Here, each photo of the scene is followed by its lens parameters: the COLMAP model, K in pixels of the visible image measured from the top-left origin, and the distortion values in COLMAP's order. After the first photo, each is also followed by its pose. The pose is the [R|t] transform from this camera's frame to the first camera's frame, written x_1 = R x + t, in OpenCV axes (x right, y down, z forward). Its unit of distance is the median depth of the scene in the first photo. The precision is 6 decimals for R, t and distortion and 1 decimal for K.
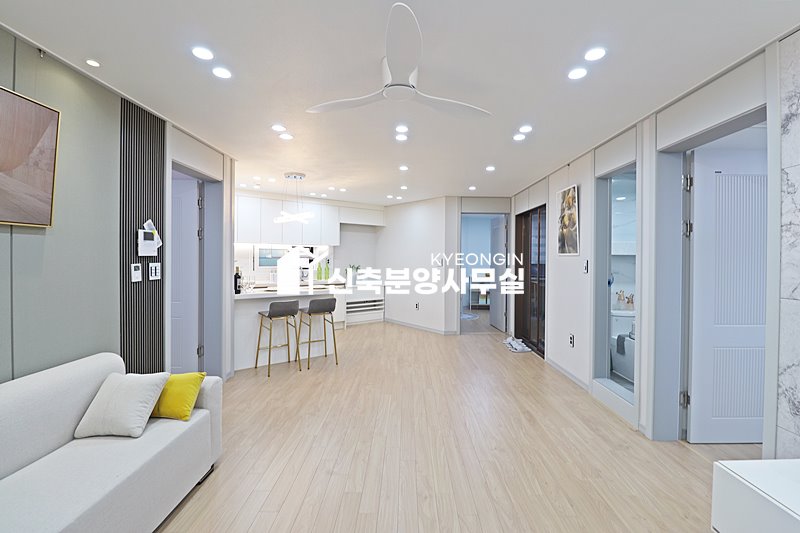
lens RADIAL K [[365.9, 0, 405.1], [0, 365.9, 259.6], [0, 0, 1]] dist [-0.000154, -0.011579]
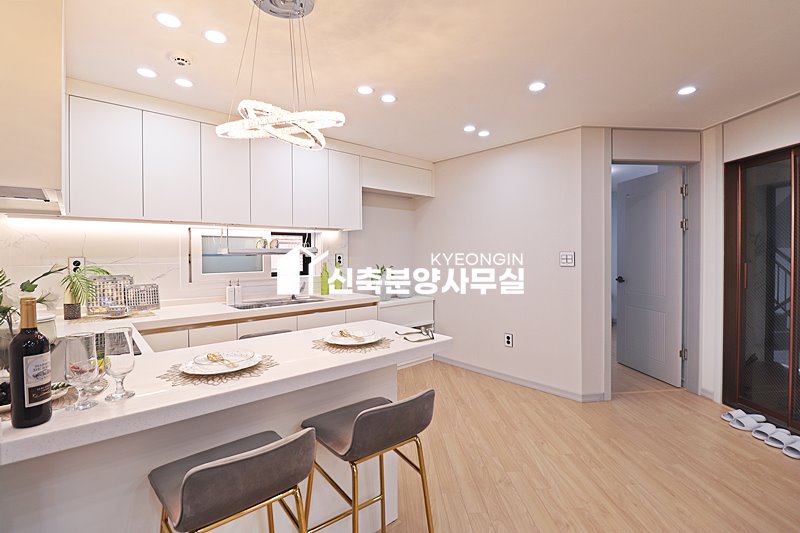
lens RADIAL K [[372.6, 0, 407.8], [0, 372.6, 260.0], [0, 0, 1]] dist [0.000605, -0.000102]
pose [[0.997989, -0.015556, 0.061453, -0.327378], [0.014801, 0.999810, 0.012709, -0.001380], [-0.061639, -0.011774, 0.998029, 1.015479]]
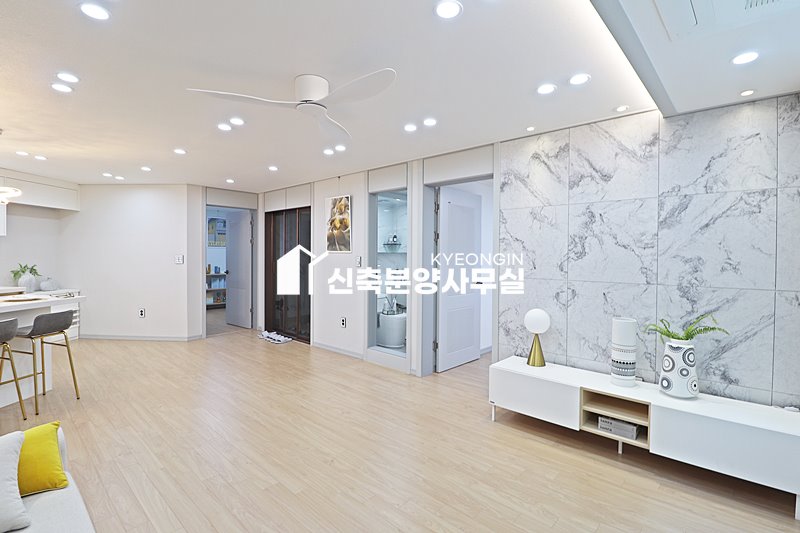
lens RADIAL K [[377.6, 0, 400.5], [0, 377.6, 260.0], [0, 0, 1]] dist [-0.010713, -0.001350]
pose [[0.675157, -0.013365, 0.737553, -0.431430], [0.001471, 0.999858, 0.016772, -0.009931], [-0.737672, -0.010239, 0.675081, 0.015283]]
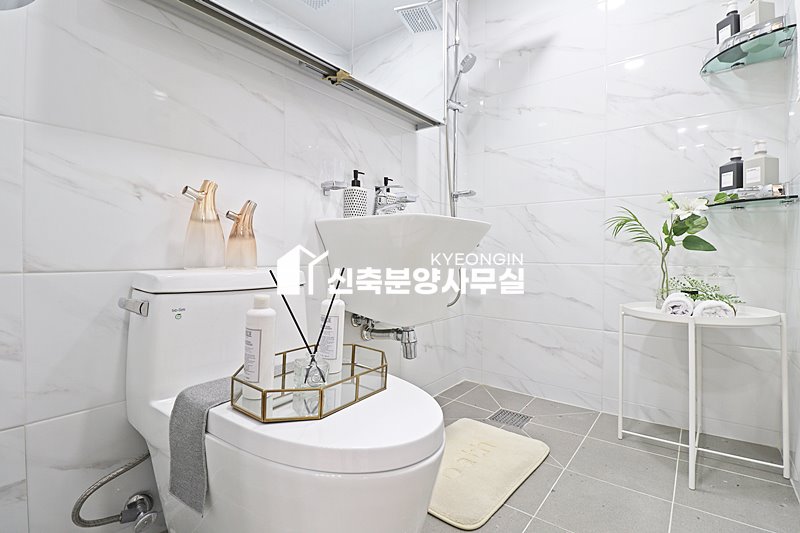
lens RADIAL K [[365.9, 0, 405.1], [0, 365.9, 259.6], [0, 0, 1]] dist [-0.000154, -0.011579]
pose [[0.585237, -0.006768, 0.810834, 0.616125], [0.005154, 0.999976, 0.004627, 0.171588], [-0.810846, 0.001471, 0.585258, 0.983042]]
